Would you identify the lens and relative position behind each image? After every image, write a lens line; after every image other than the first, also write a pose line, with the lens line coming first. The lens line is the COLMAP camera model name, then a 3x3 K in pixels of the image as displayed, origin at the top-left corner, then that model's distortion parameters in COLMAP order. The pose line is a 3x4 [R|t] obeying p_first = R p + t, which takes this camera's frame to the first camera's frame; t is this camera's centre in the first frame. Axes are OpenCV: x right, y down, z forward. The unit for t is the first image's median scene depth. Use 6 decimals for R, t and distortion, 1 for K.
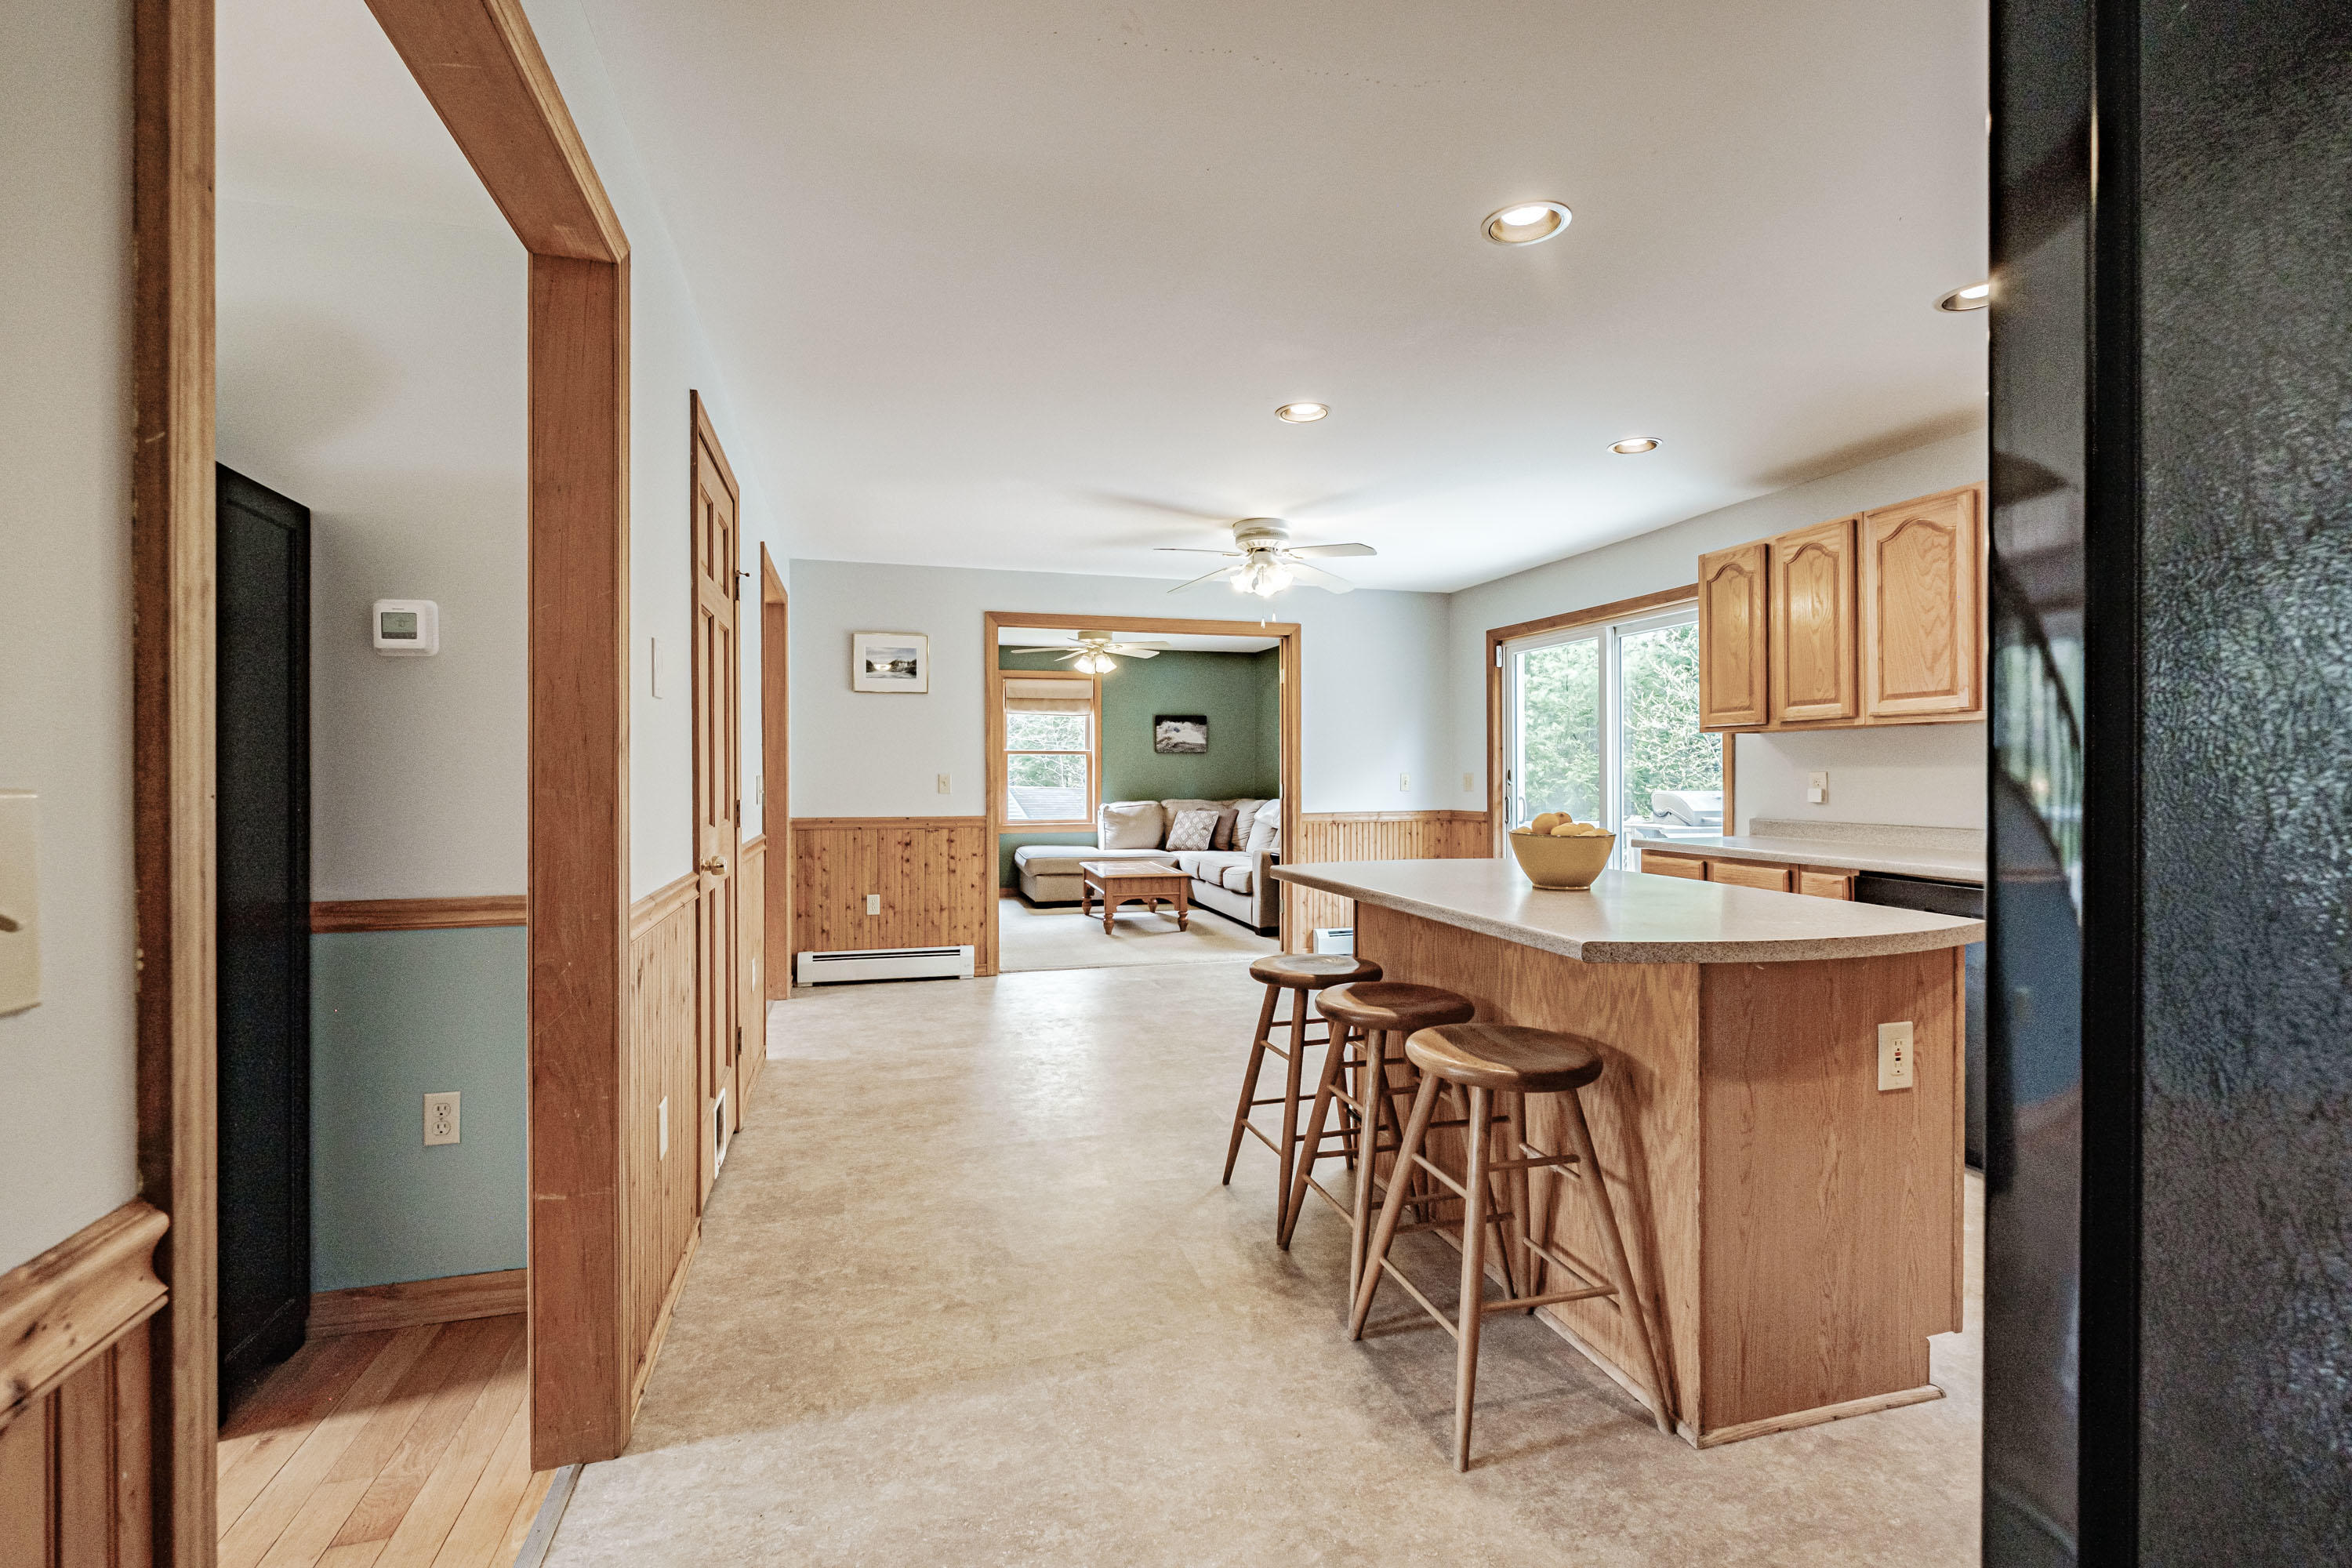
lens RADIAL K [[1018.2, 0, 1176.0], [0, 1018.2, 784.0], [0, 0, 1]] dist [0.000509, 0.000042]
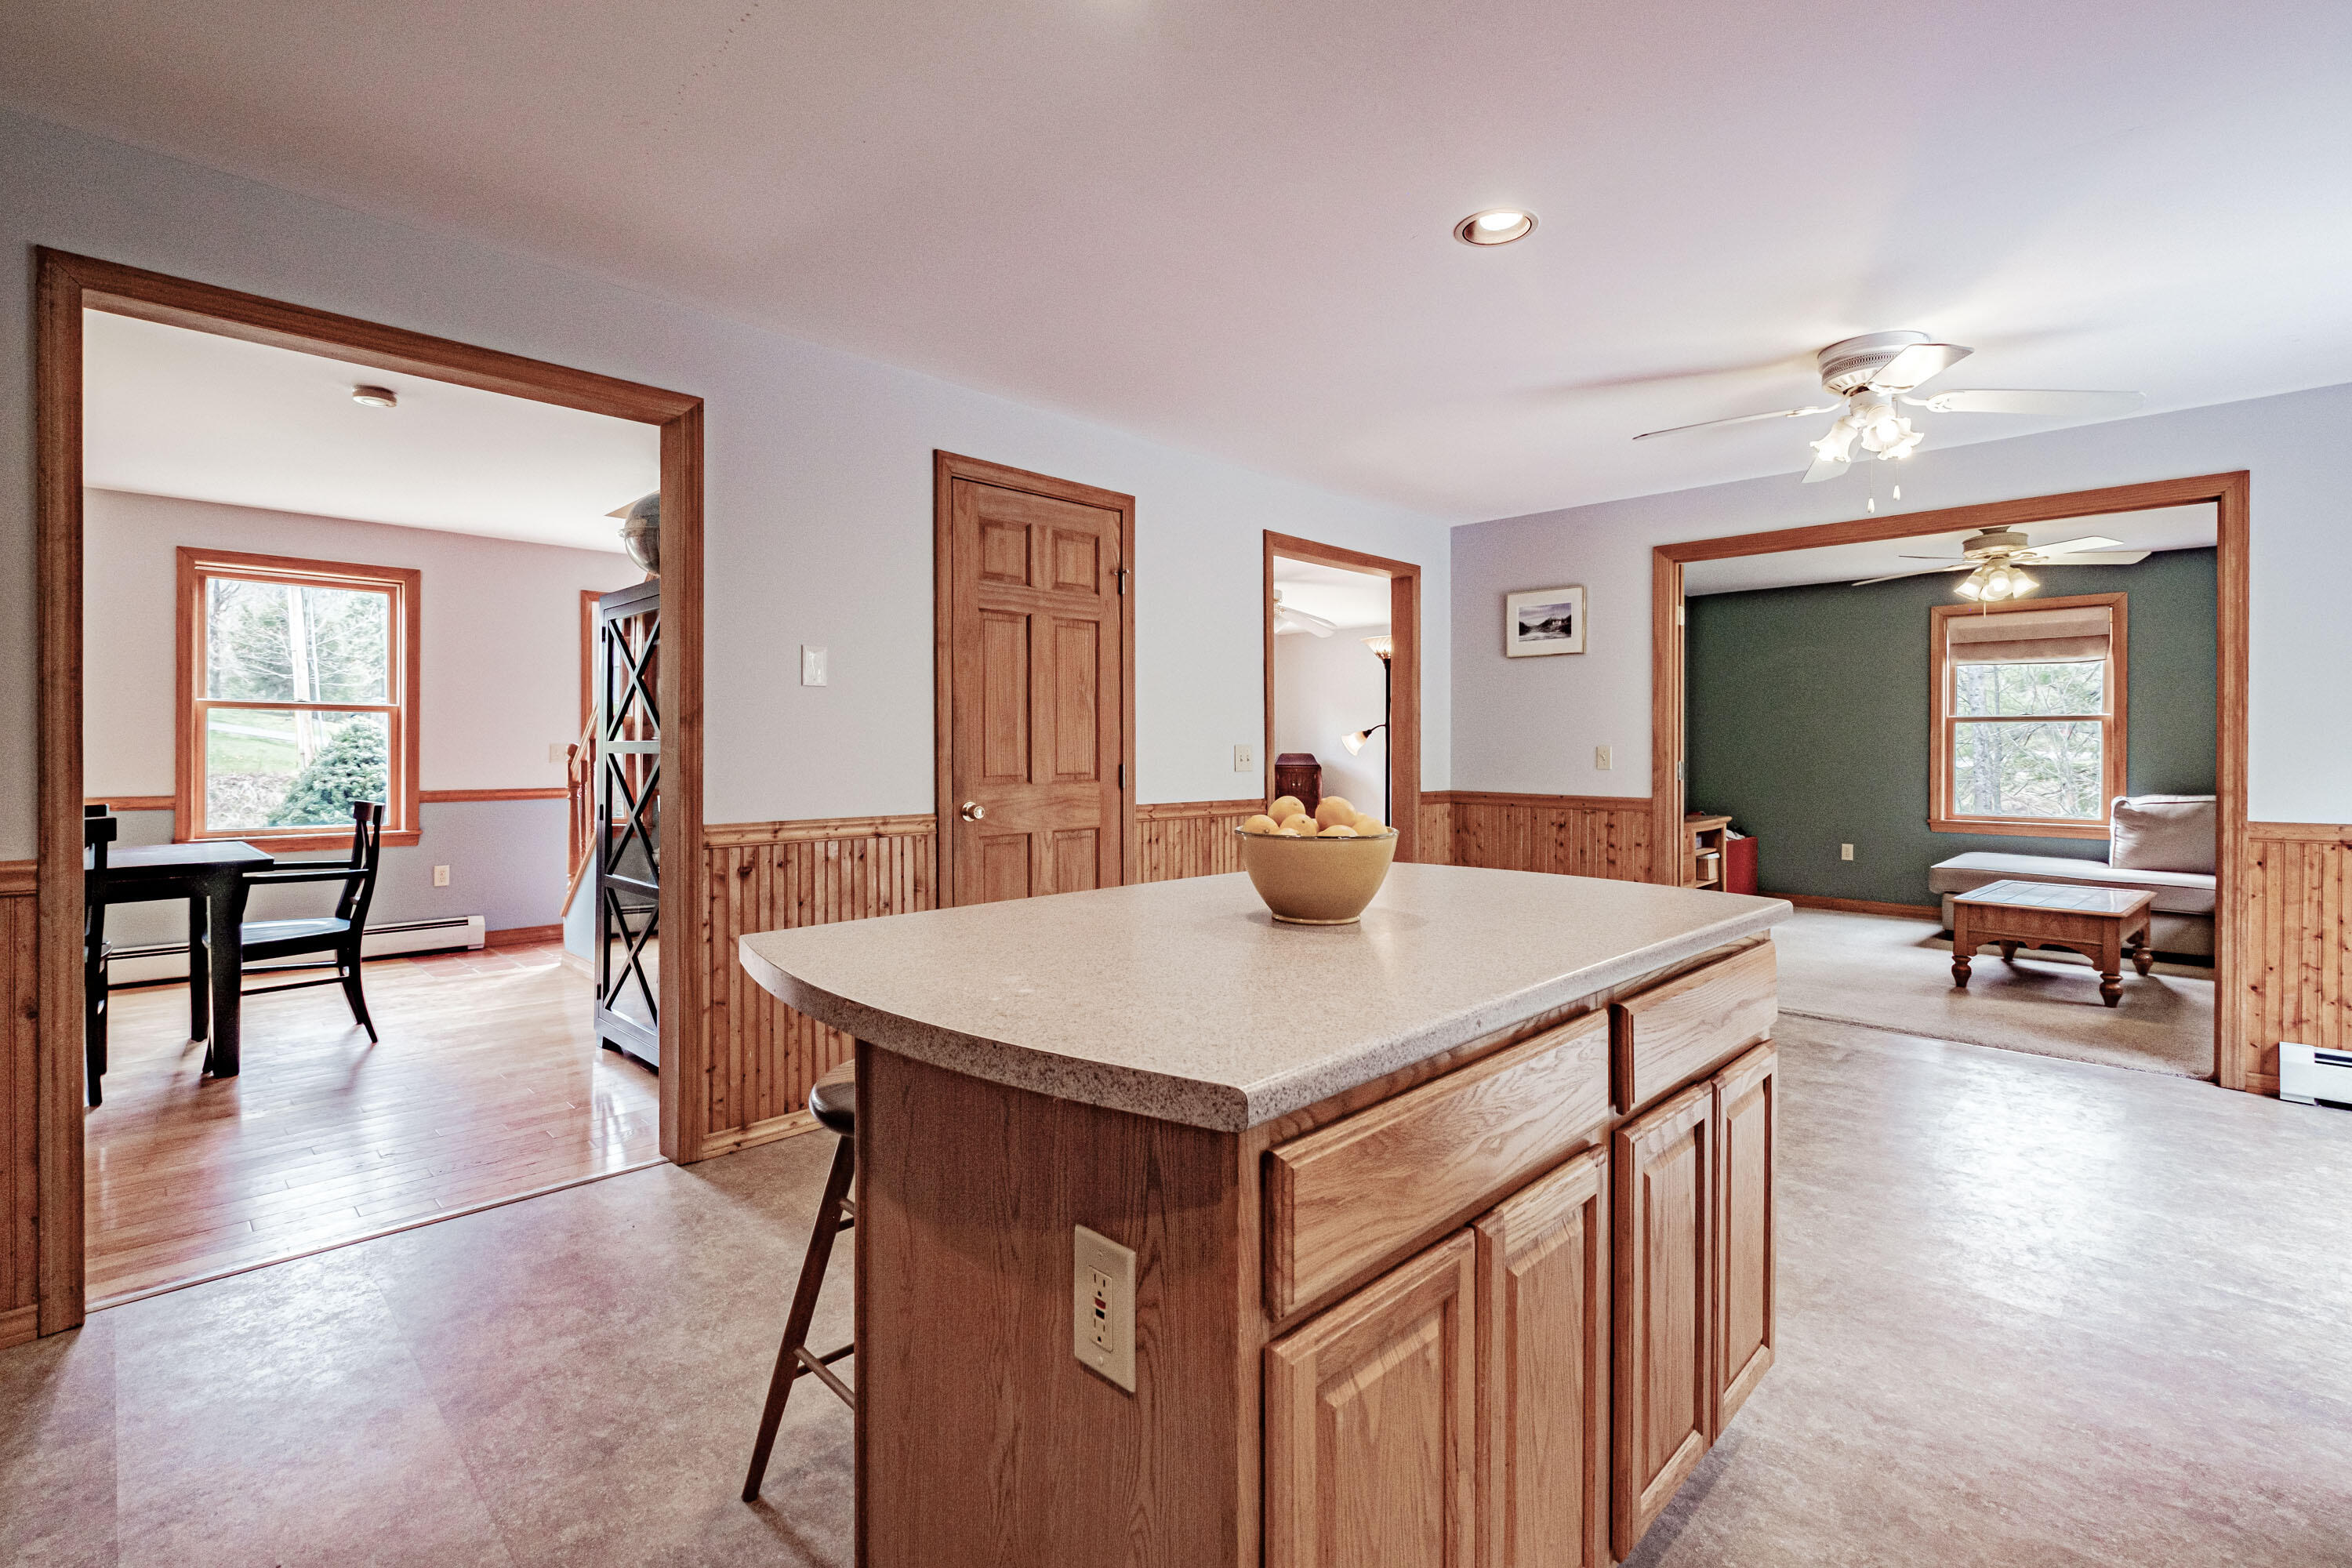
lens RADIAL K [[1069.9, 0, 1174.3], [0, 1069.9, 755.5], [0, 0, 1]] dist [0.017121, 0.000012]
pose [[0.476009, 0.008039, -0.879404, 0.398797], [-0.013025, 0.999913, 0.002090, 0.000499], [0.879344, 0.010459, 0.476072, 0.265565]]
